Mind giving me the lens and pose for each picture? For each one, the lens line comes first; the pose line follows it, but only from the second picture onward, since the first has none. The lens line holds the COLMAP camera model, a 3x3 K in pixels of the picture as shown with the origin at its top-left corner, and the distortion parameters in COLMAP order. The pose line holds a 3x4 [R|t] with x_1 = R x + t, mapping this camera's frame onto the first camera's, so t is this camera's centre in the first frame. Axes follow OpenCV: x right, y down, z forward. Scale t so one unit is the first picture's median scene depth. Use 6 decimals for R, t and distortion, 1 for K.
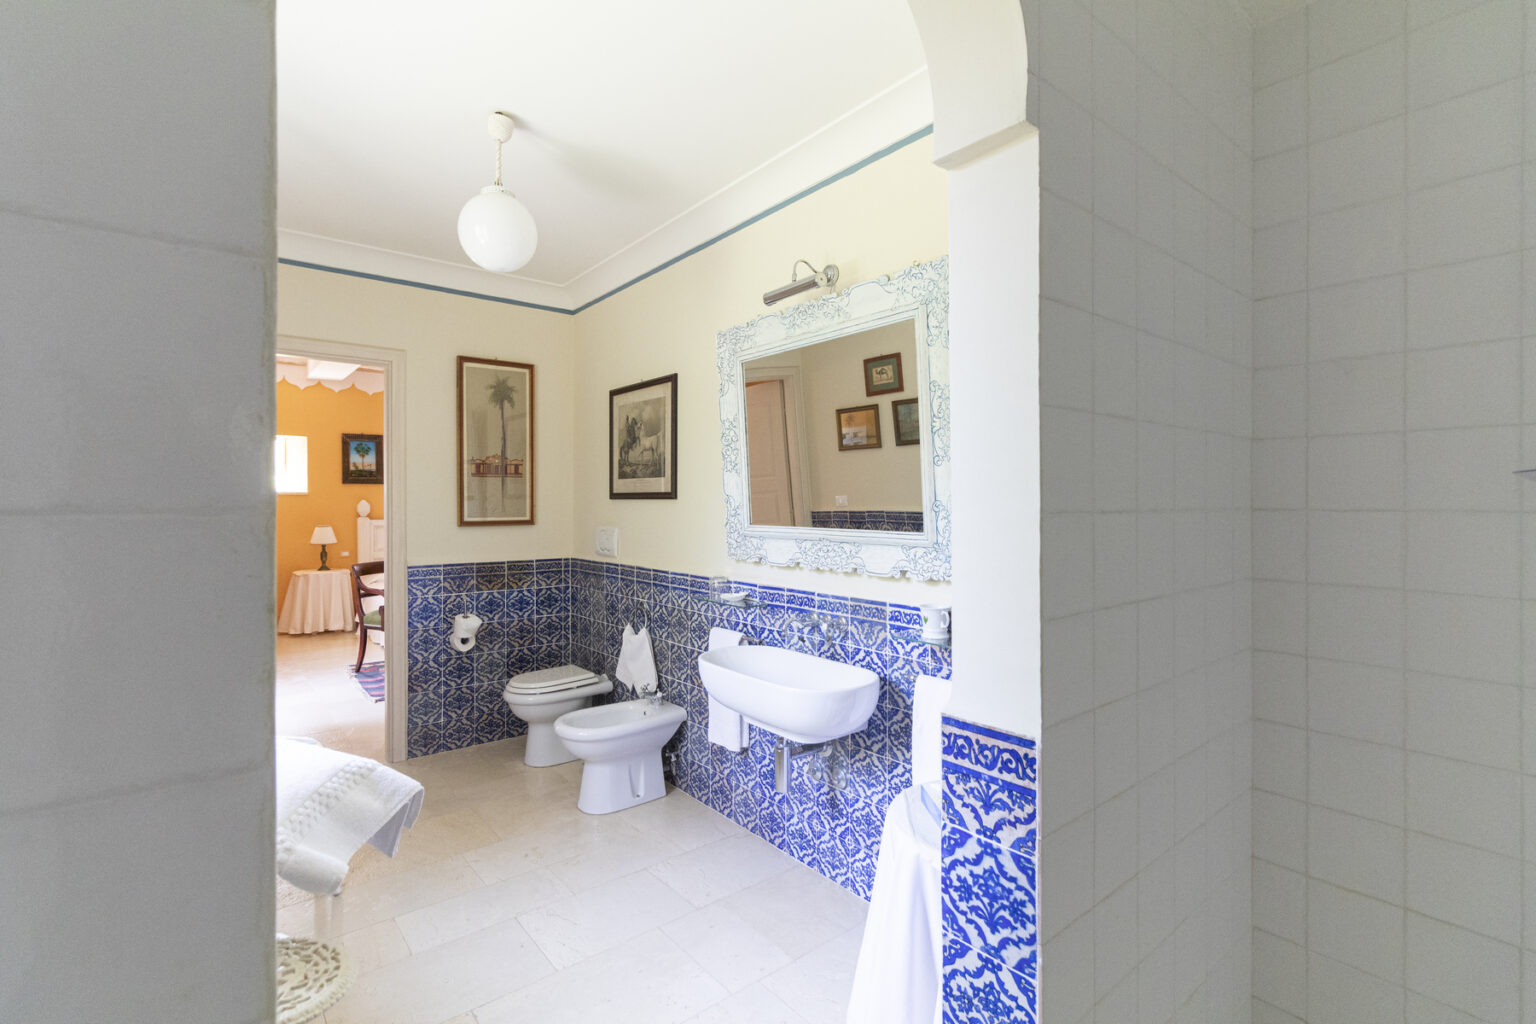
lens RADIAL K [[708.8, 0, 751.1], [0, 708.8, 488.7], [0, 0, 1]] dist [0.011202, -0.000241]
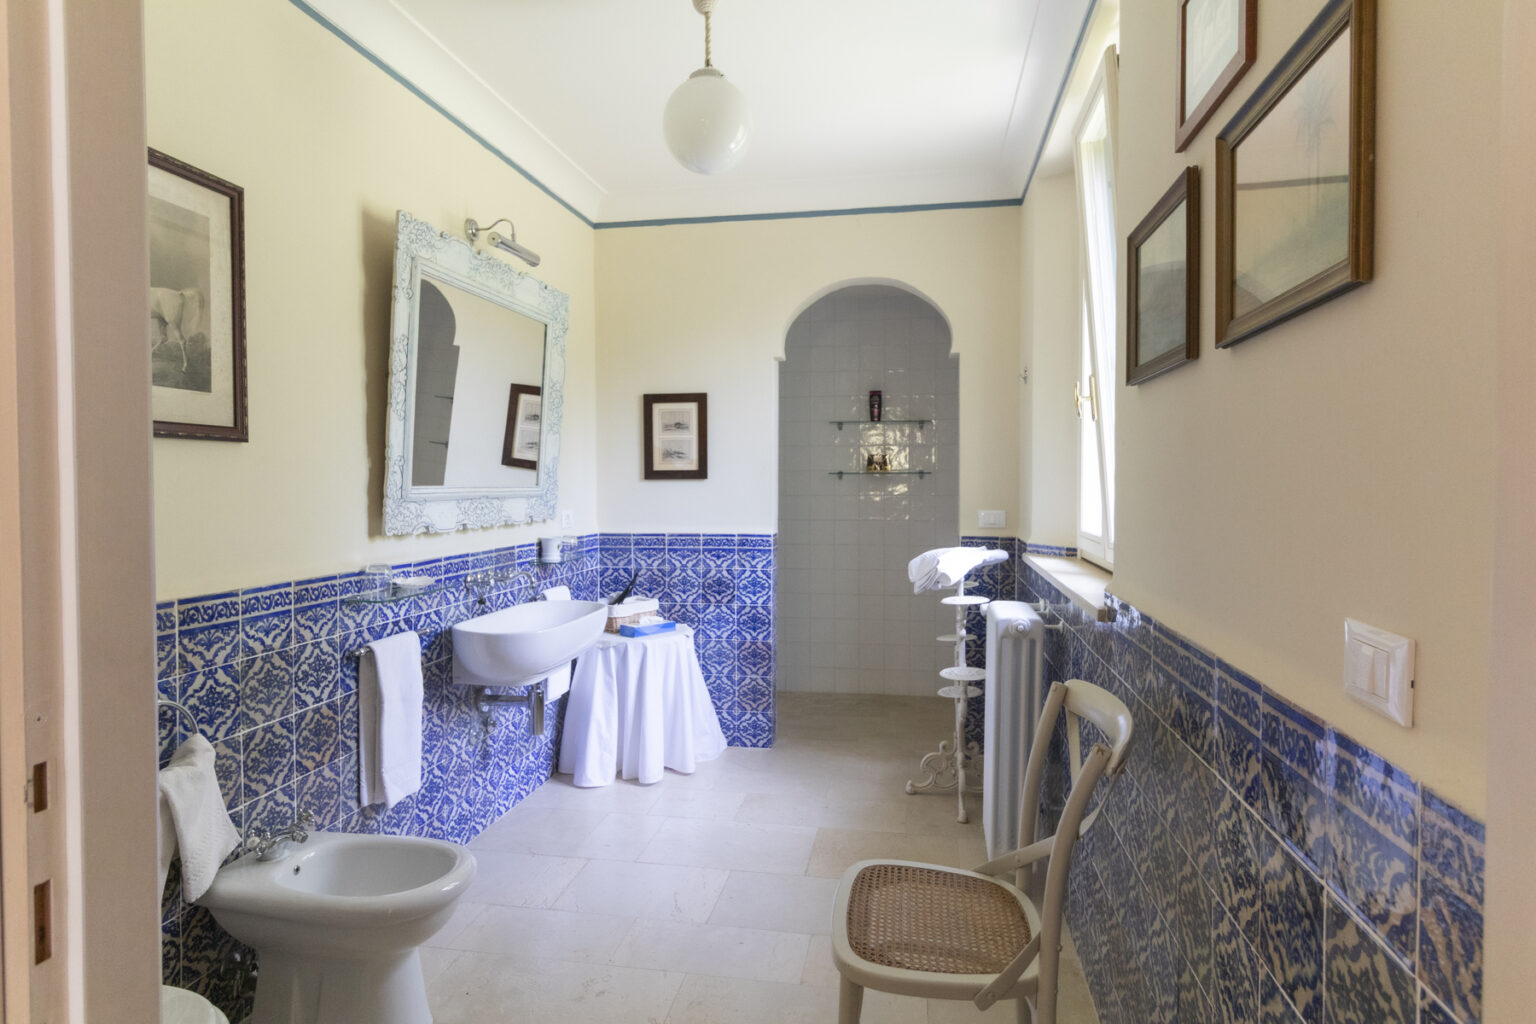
lens RADIAL K [[846.1, 0, 763.0], [0, 846.1, 508.6], [0, 0, 1]] dist [-0.002037, -0.000111]
pose [[-0.662297, -0.007754, 0.749202, -1.047442], [0.004487, 0.999887, 0.014315, 0.072203], [-0.749228, 0.012842, -0.662187, 1.481954]]
